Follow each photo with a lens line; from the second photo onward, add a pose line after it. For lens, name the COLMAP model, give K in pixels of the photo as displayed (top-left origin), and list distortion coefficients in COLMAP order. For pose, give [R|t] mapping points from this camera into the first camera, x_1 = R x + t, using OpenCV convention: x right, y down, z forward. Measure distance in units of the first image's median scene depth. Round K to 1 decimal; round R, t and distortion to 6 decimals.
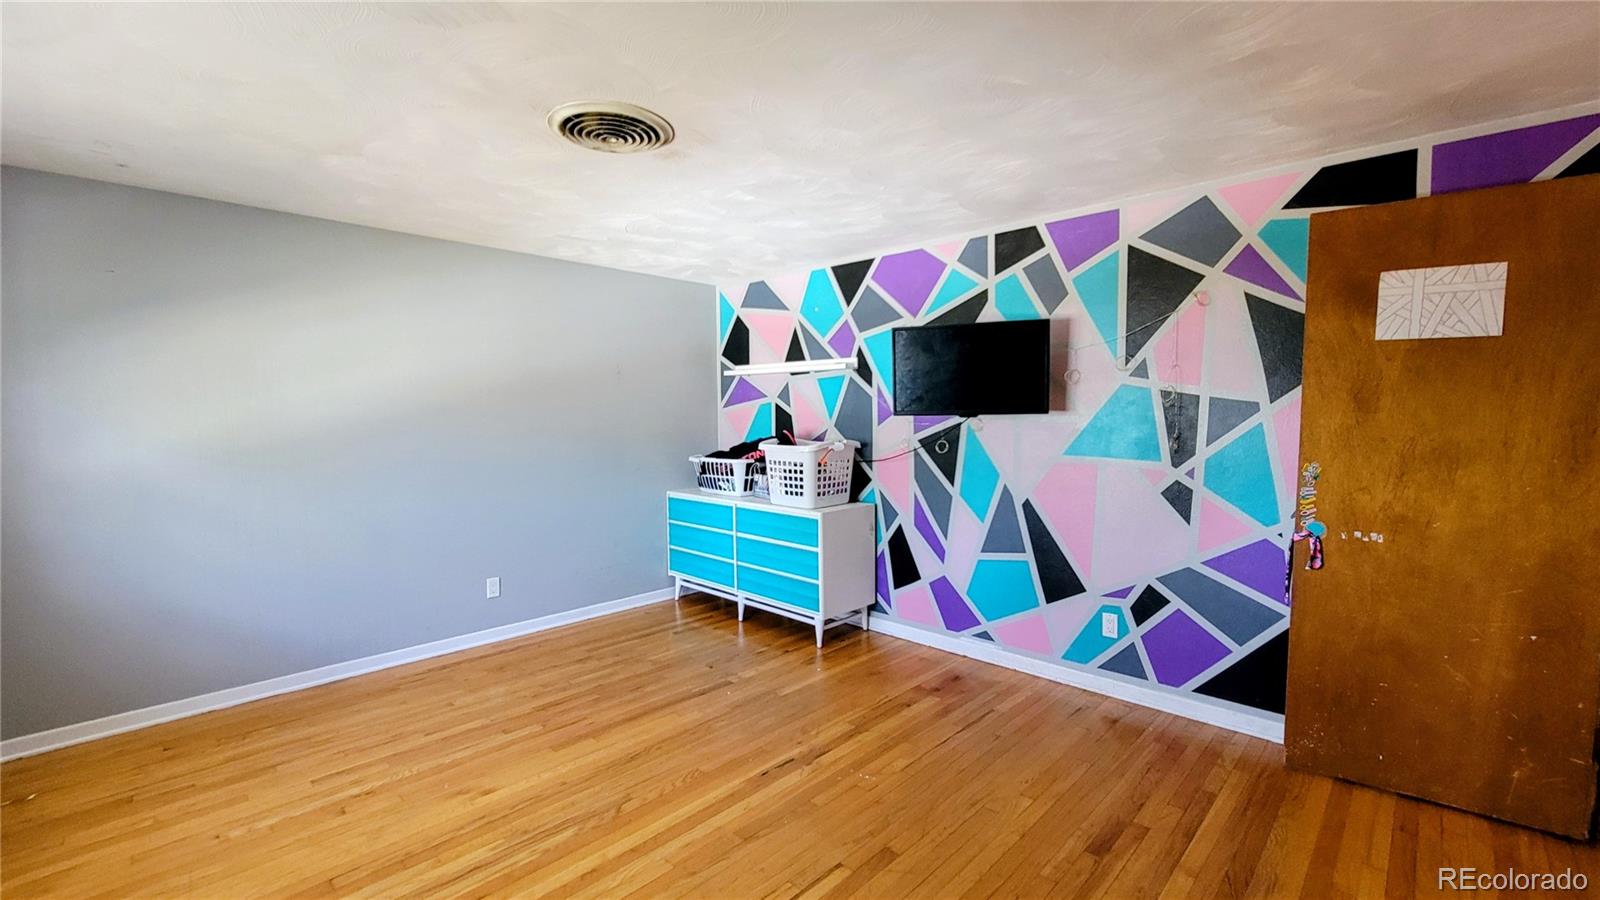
lens RADIAL K [[658.4, 0, 800.8], [0, 658.4, 461.6], [0, 0, 1]] dist [-0.002384, 0.000082]
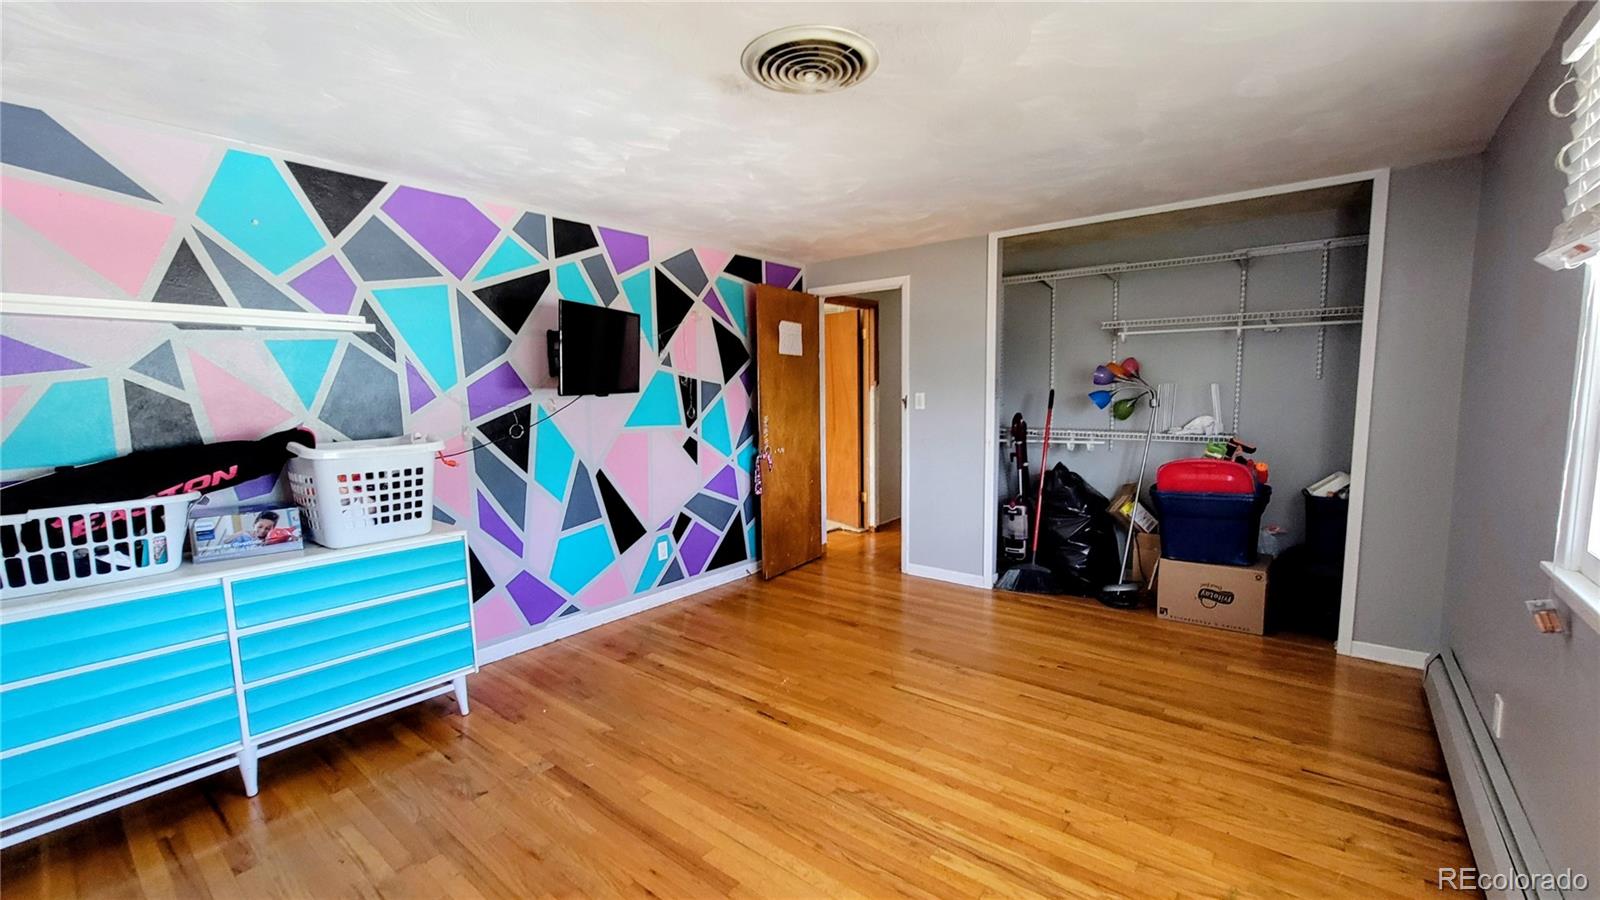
lens RADIAL K [[658.4, 0, 800.8], [0, 658.4, 461.6], [0, 0, 1]] dist [-0.002384, 0.000082]
pose [[-0.084752, -0.104352, 0.990923, -0.812599], [0.092896, 0.989342, 0.112131, -0.051571], [-0.992062, 0.101556, -0.074155, 0.757646]]
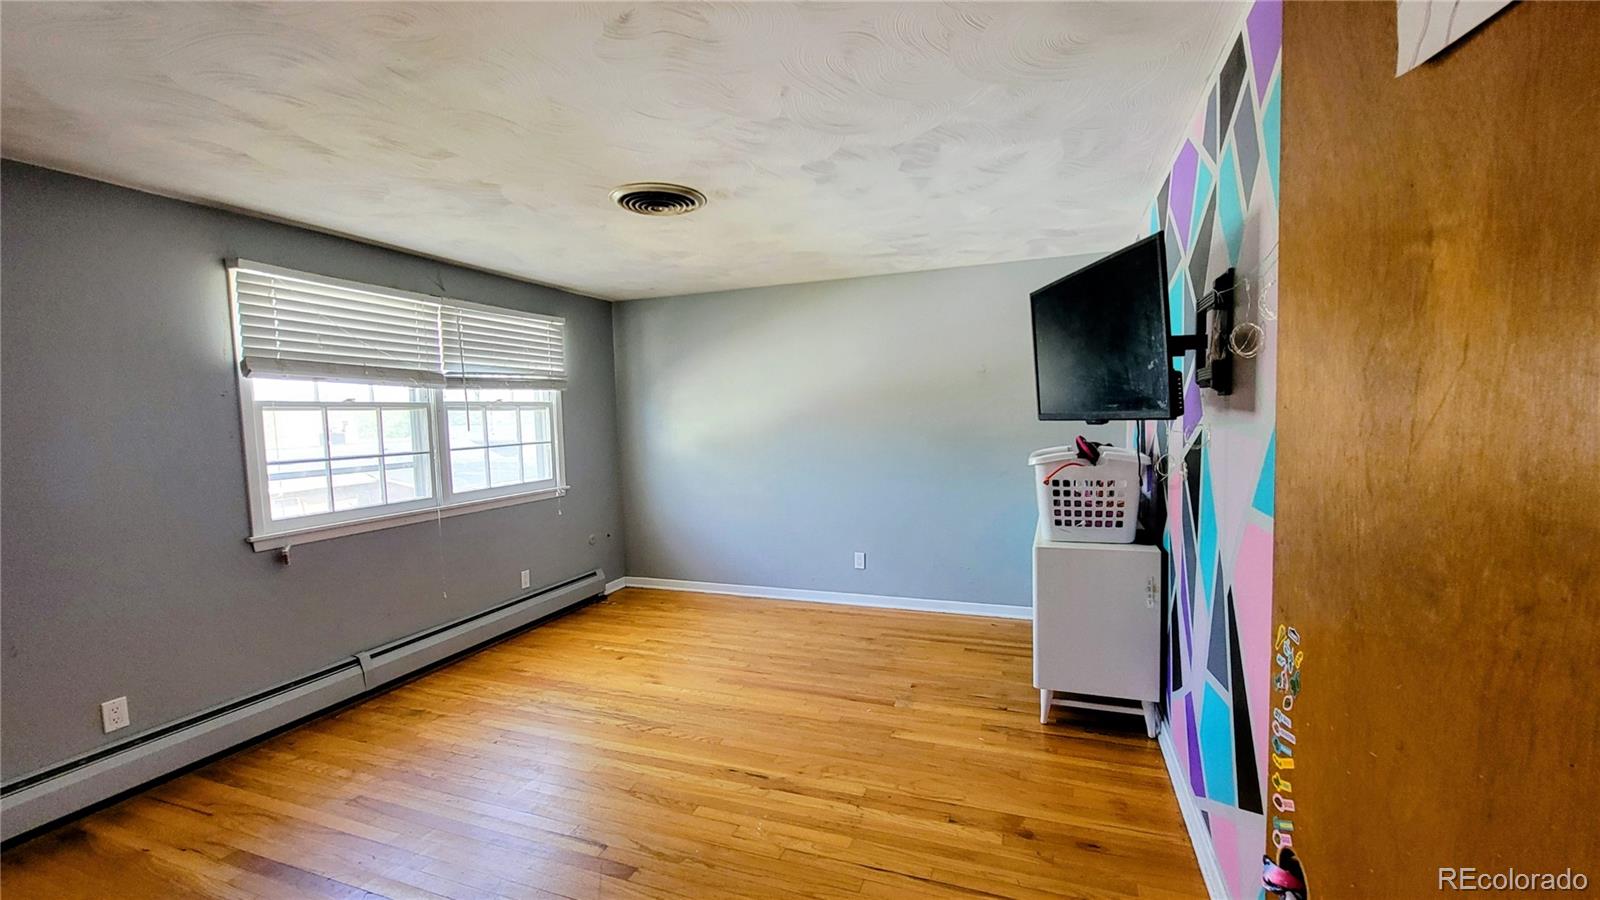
lens RADIAL K [[644.5, 0, 812.1], [0, 644.5, 459.7], [0, 0, 1]] dist [-0.013406, 0.000193]
pose [[0.408414, 0.058093, -0.910946, 0.666289], [-0.045571, 0.998026, 0.043215, -0.047311], [0.911659, 0.023863, 0.410255, 0.515995]]
